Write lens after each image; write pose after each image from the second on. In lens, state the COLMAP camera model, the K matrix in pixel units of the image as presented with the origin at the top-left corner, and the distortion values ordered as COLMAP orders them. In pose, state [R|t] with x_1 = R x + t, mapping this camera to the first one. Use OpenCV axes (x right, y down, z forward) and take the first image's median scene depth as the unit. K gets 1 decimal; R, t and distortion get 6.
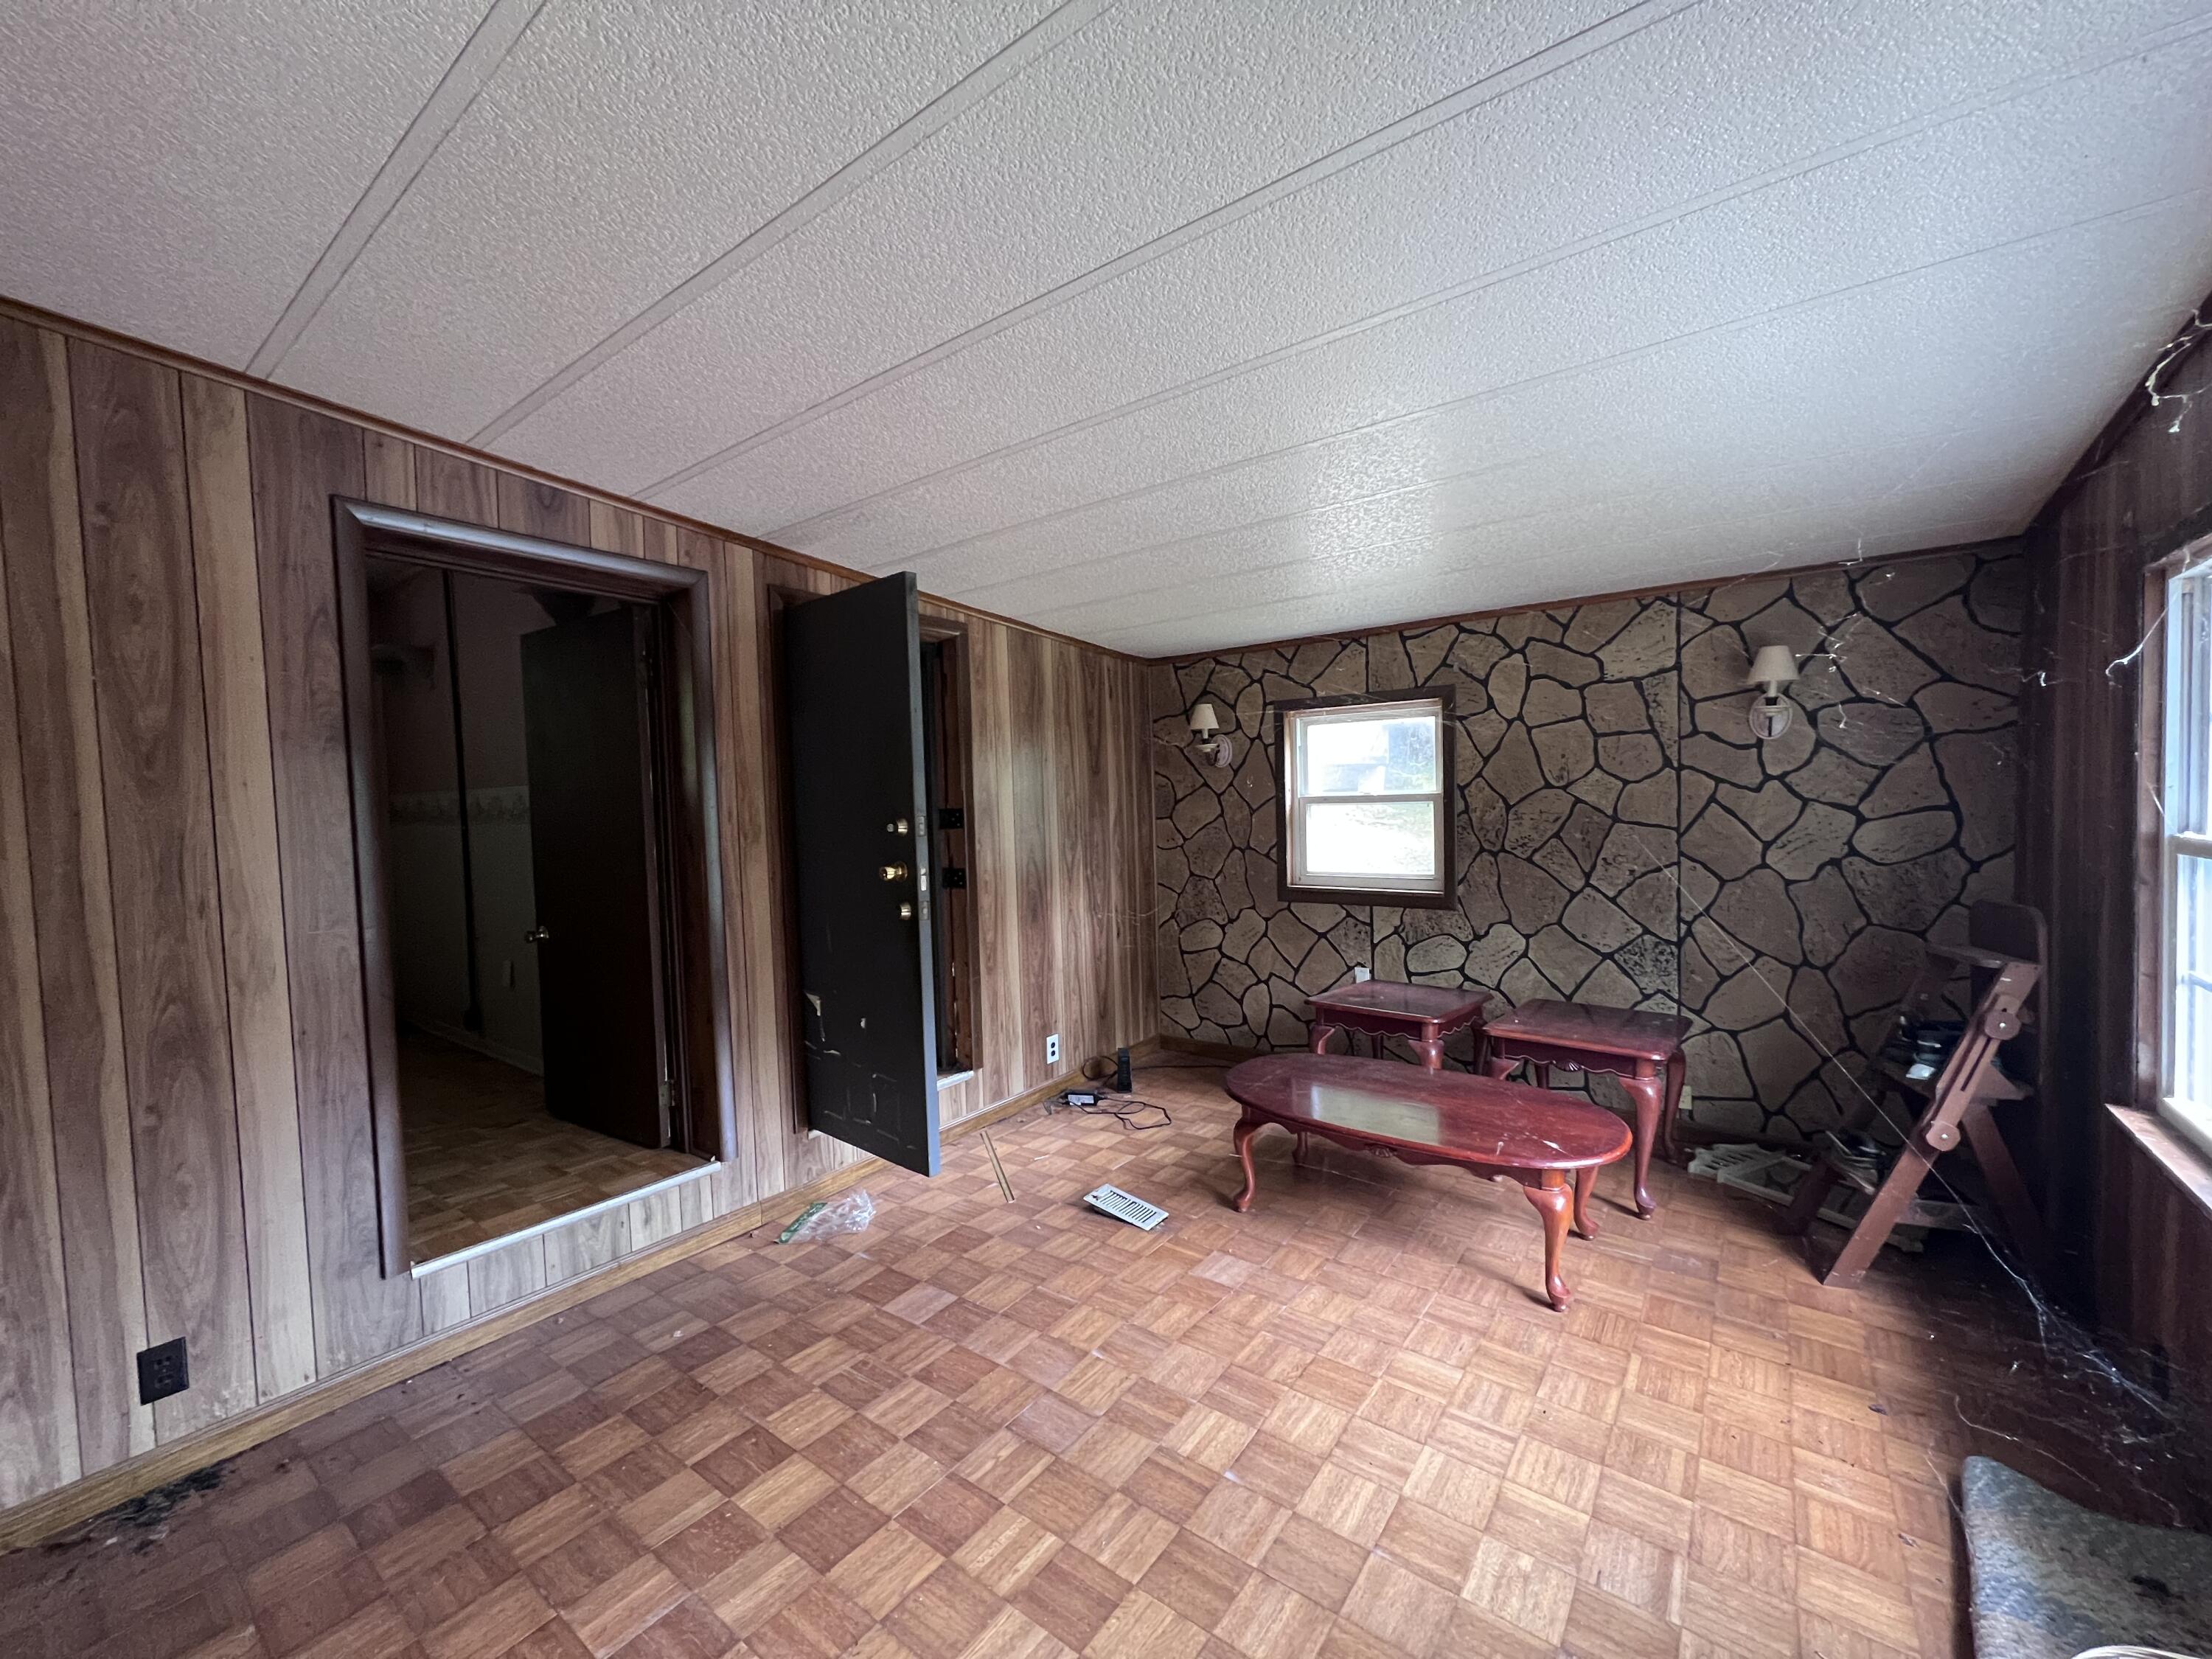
lens RADIAL K [[881.3, 0, 1106.3], [0, 881.3, 834.0], [0, 0, 1]] dist [-0.000961, 0.000394]
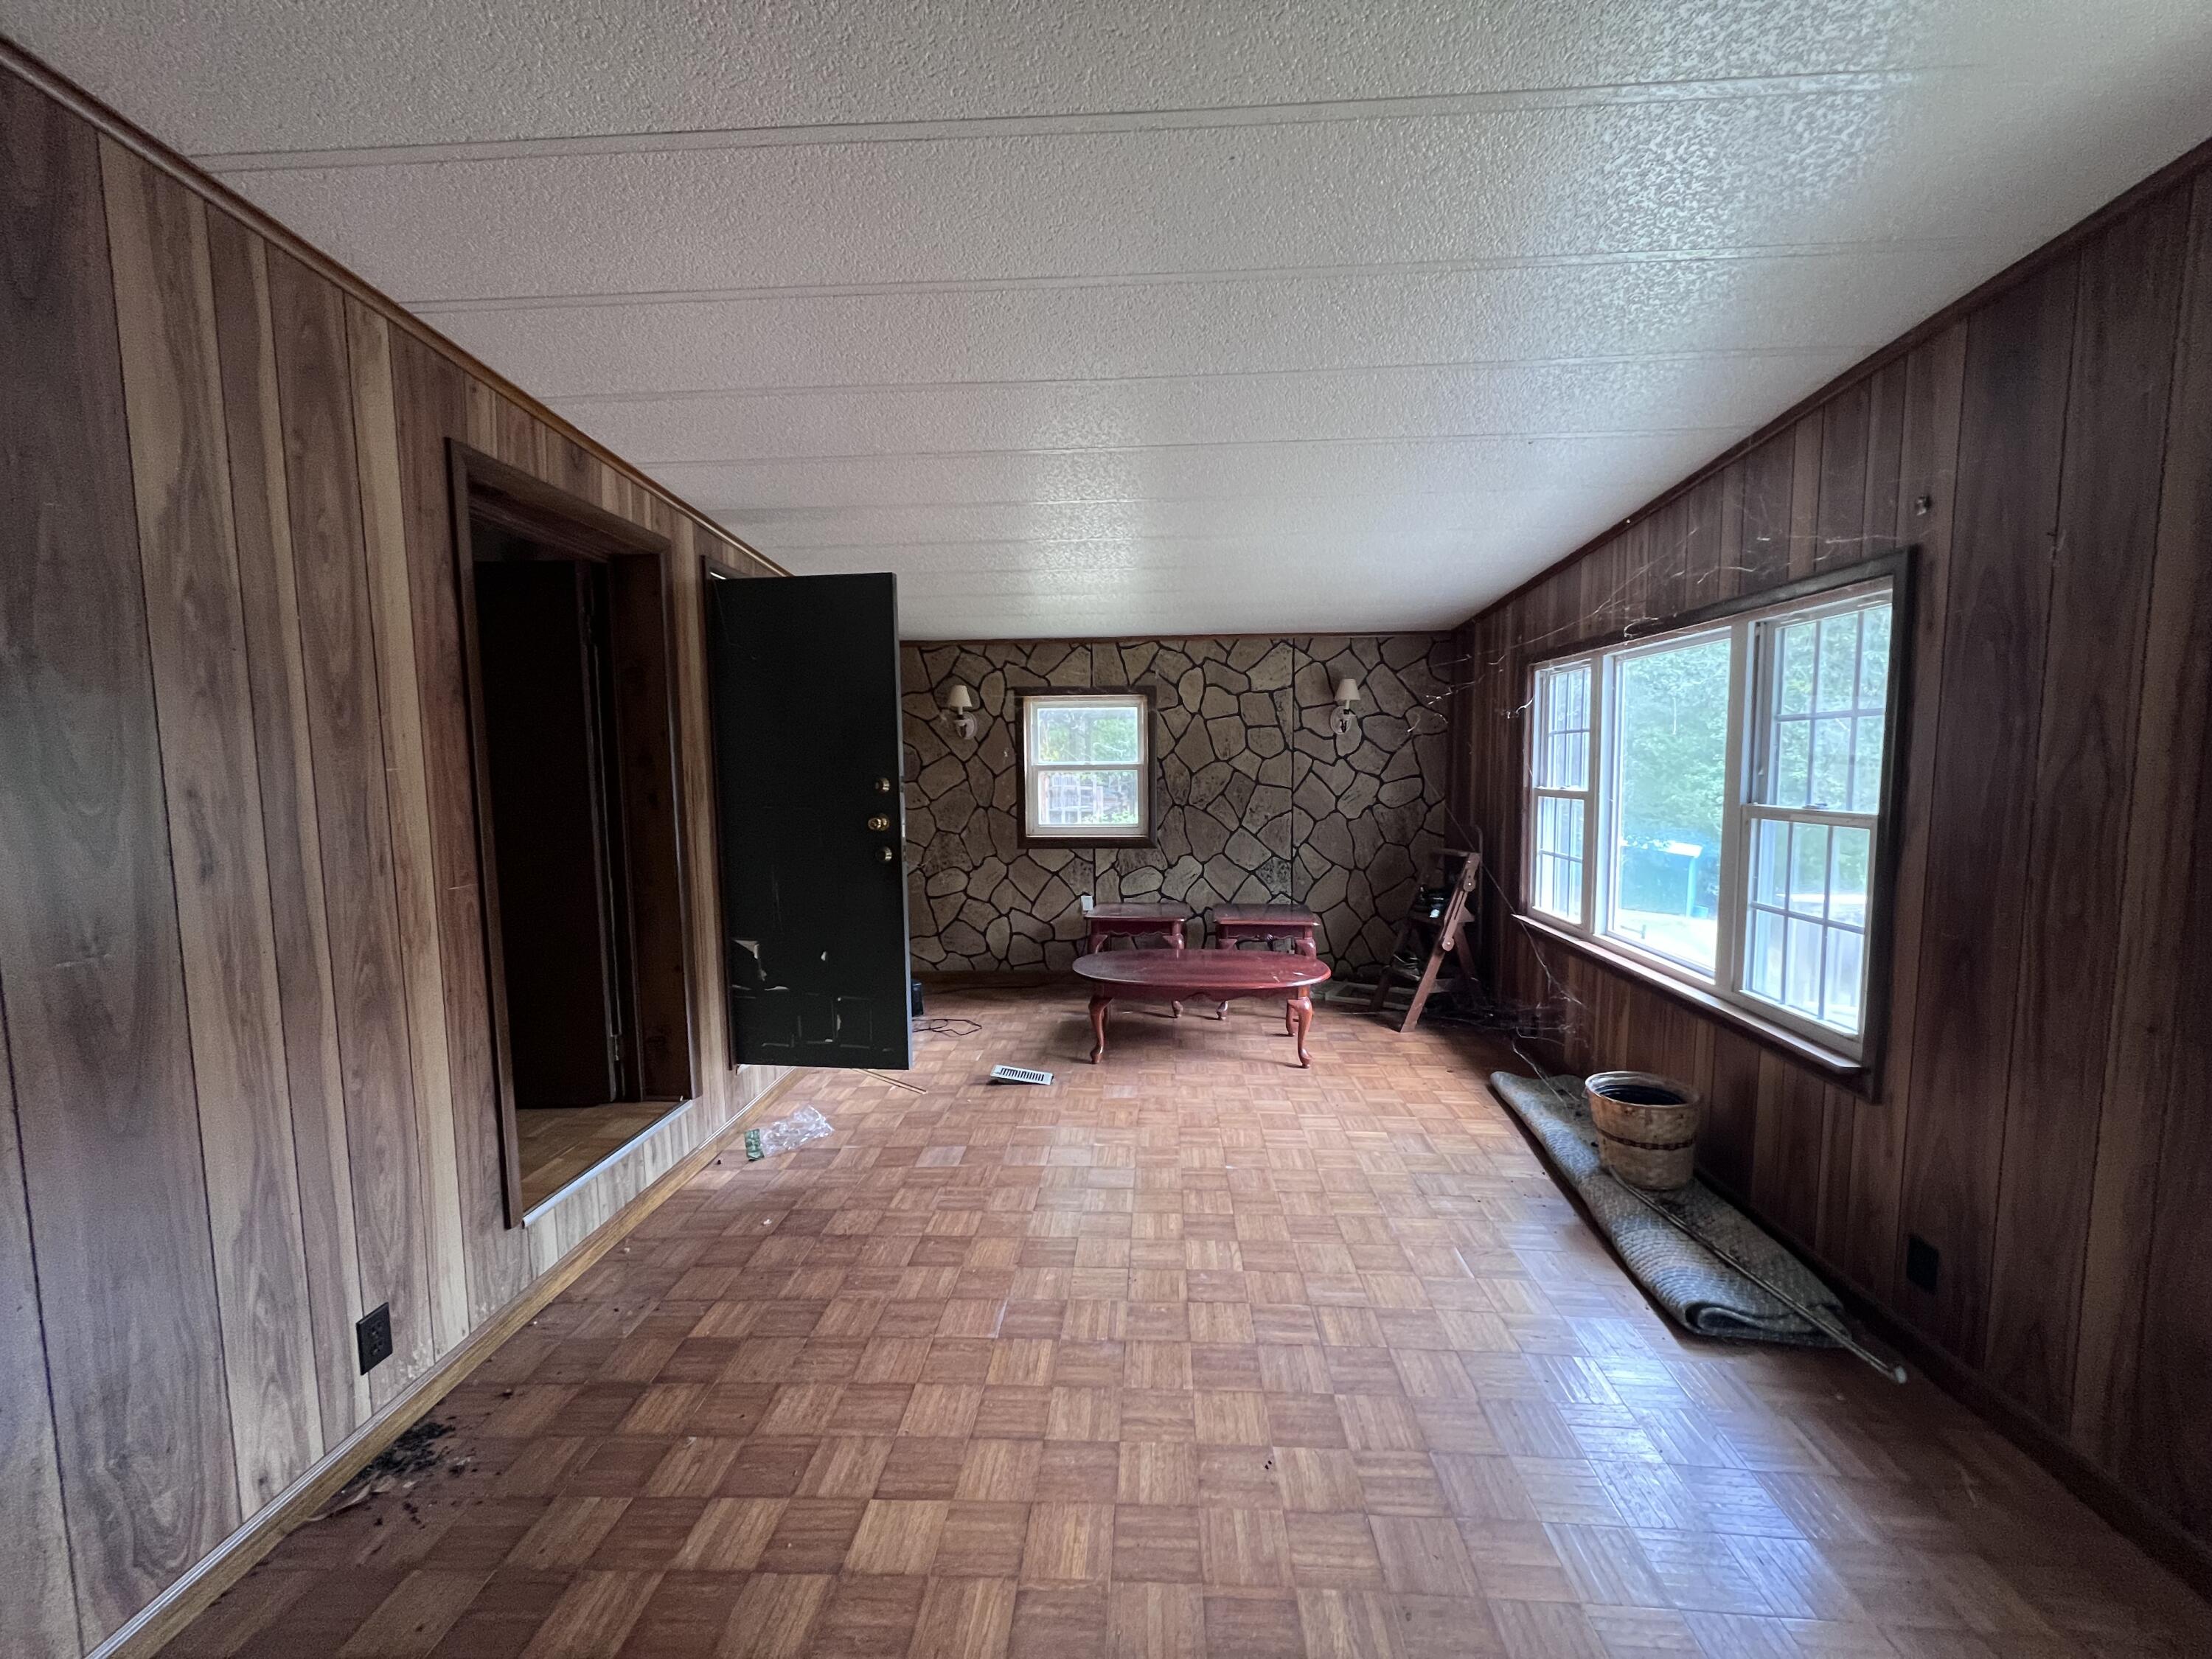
lens RADIAL K [[881.3, 0, 1105.6], [0, 881.3, 834.6], [0, 0, 1]] dist [-0.000961, 0.000394]
pose [[0.833089, -0.029395, 0.552357, -0.599462], [0.010441, 0.999245, 0.037430, 0.016346], [-0.553040, -0.025416, 0.832767, -0.159007]]
